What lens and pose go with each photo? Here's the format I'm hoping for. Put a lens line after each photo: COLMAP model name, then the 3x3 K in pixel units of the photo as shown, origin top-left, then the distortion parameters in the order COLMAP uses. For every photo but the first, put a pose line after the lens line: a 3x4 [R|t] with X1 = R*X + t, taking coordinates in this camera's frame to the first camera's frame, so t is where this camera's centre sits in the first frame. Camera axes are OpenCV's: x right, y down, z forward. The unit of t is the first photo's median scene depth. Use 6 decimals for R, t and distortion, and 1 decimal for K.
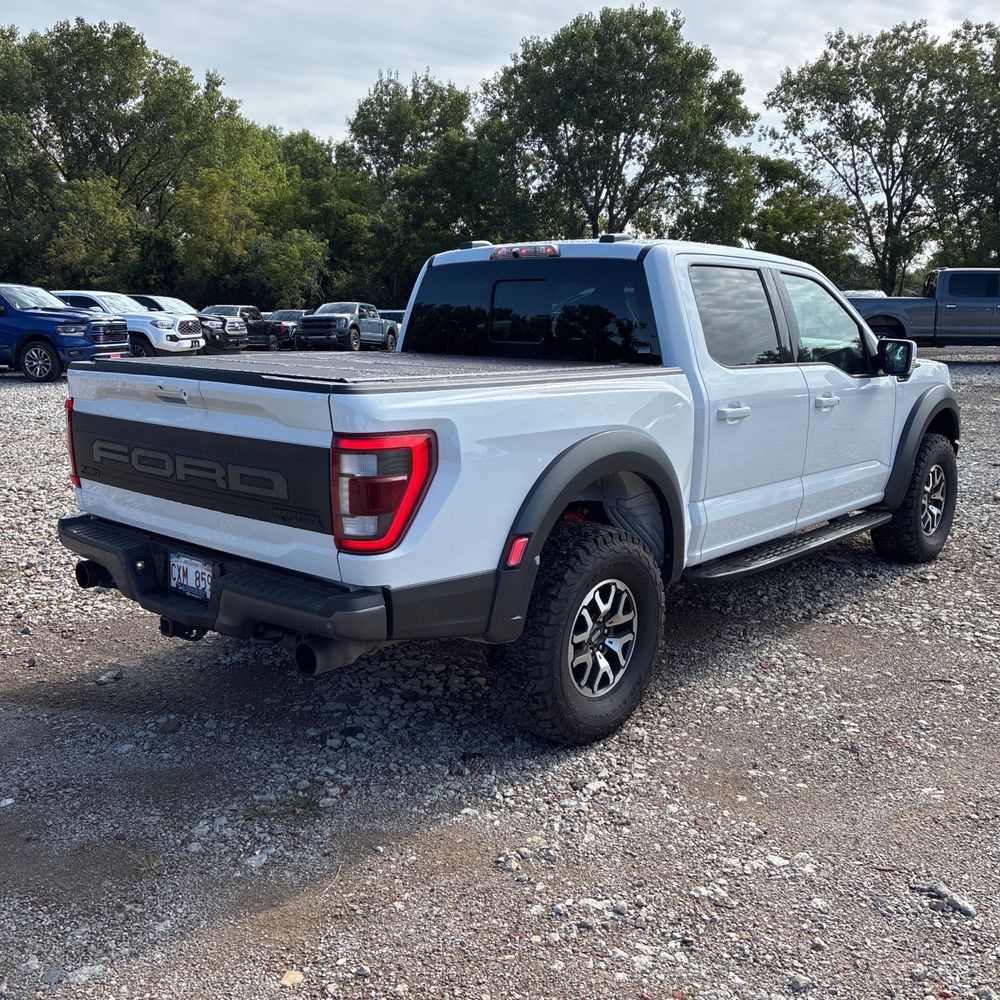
lens RADIAL K [[1009.8, 0, 497.0], [0, 1009.8, 497.4], [0, 0, 1]] dist [0.033621, -0.027121]
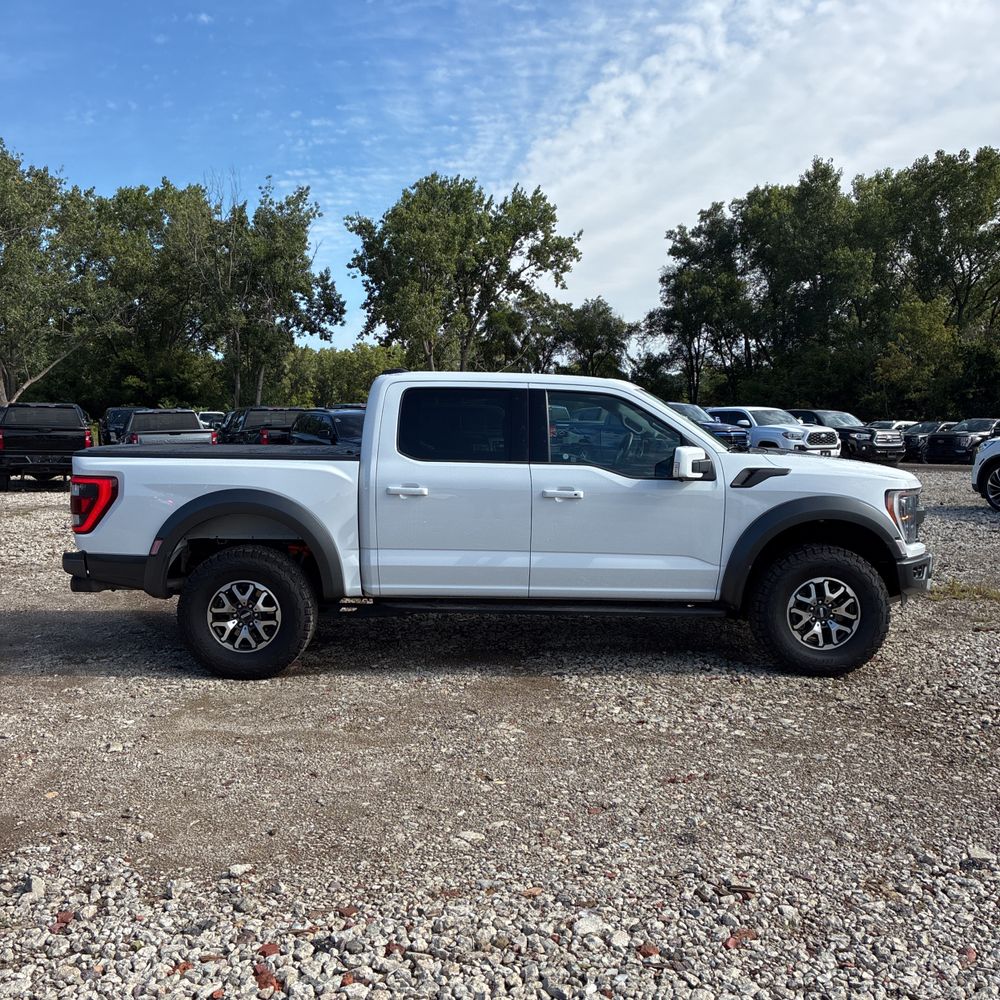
lens RADIAL K [[1009.8, 0, 497.0], [0, 1009.8, 497.4], [0, 0, 1]] dist [0.033621, -0.027121]
pose [[0.661424, 0.055781, -0.747935, 0.102664], [-0.137615, 0.989326, -0.047914, -0.001947], [0.737279, 0.134619, 0.662041, 0.012115]]
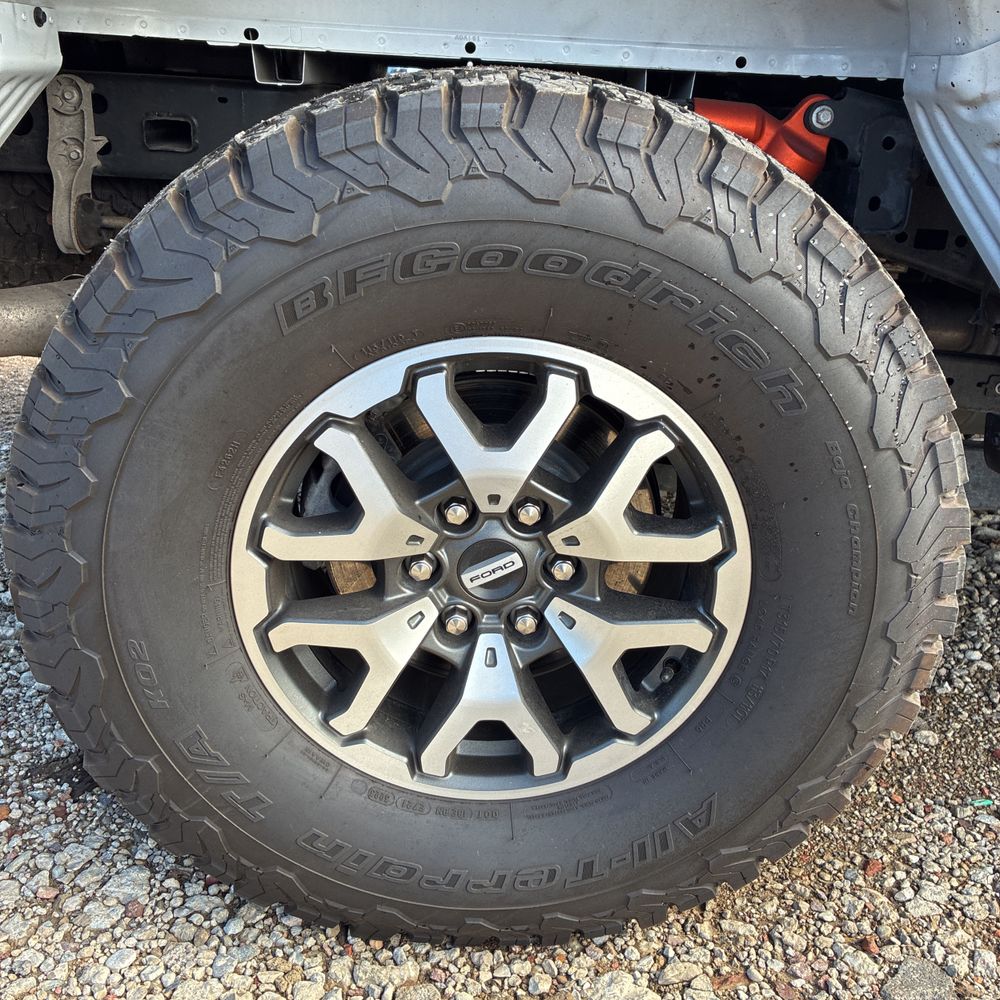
lens RADIAL K [[1009.8, 0, 497.0], [0, 1009.8, 497.4], [0, 0, 1]] dist [0.033621, -0.027121]
pose [[0.675482, 0.293832, -0.676304, 0.016575], [-0.170246, 0.954541, 0.244677, 0.003974], [0.717454, -0.050137, 0.694799, 0.054017]]
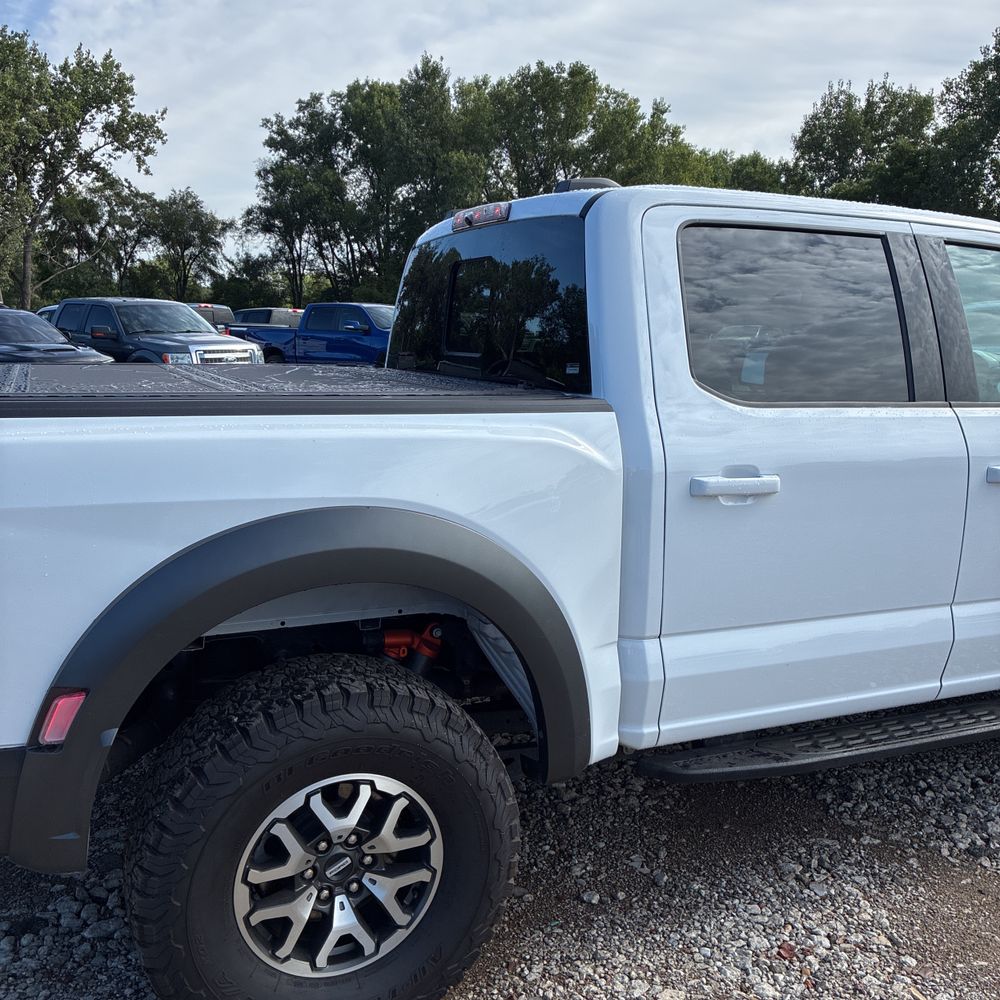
lens RADIAL K [[1011.1, 0, 497.8], [0, 1011.1, 490.4], [0, 0, 1]] dist [0.016310, 0.014515]
pose [[0.907627, 0.071977, -0.413560, 0.025773], [-0.084477, 0.996353, -0.011991, -0.004762], [0.411189, 0.045819, 0.910398, 0.033040]]
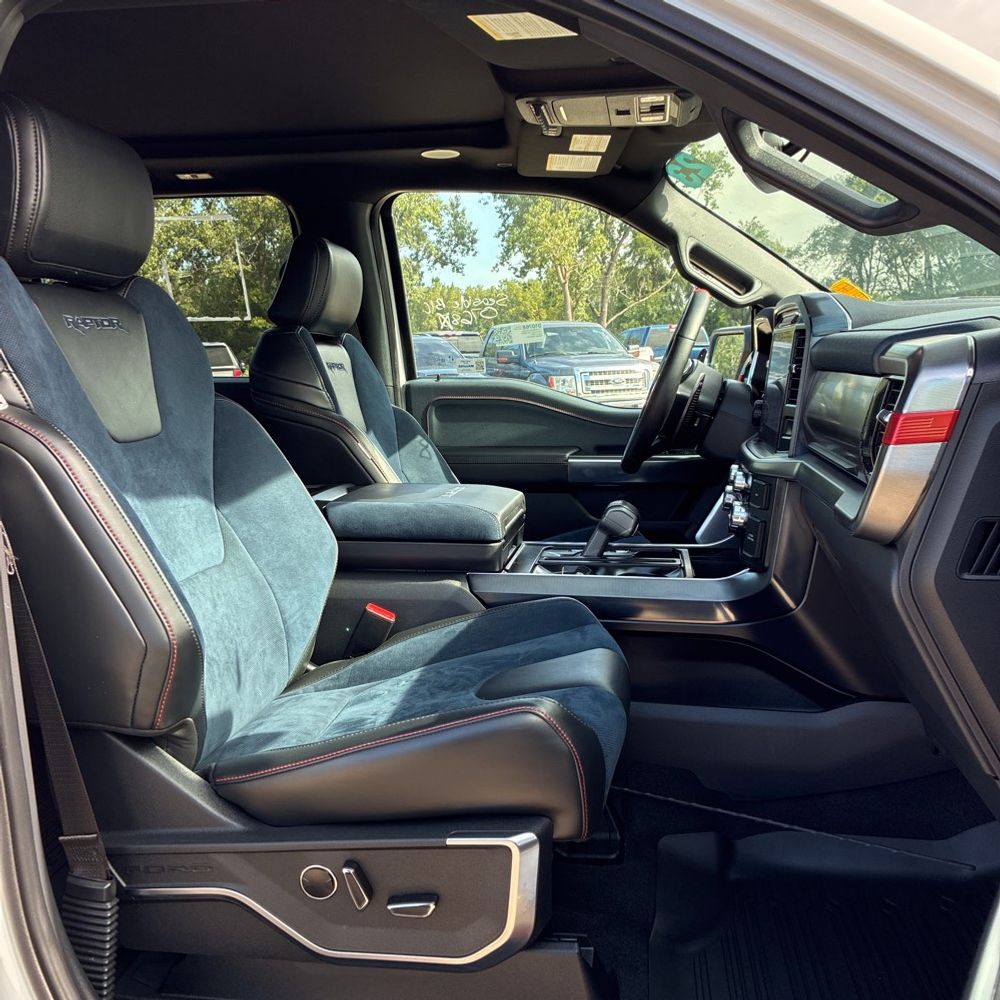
lens RADIAL K [[1009.8, 0, 497.0], [0, 1009.8, 497.4], [0, 0, 1]] dist [0.033621, -0.027121]
pose [[0.539403, 0.097232, -0.836415, 0.042380], [-0.127021, 0.991340, 0.033327, -0.012168], [0.832412, 0.088266, 0.547083, 0.085240]]
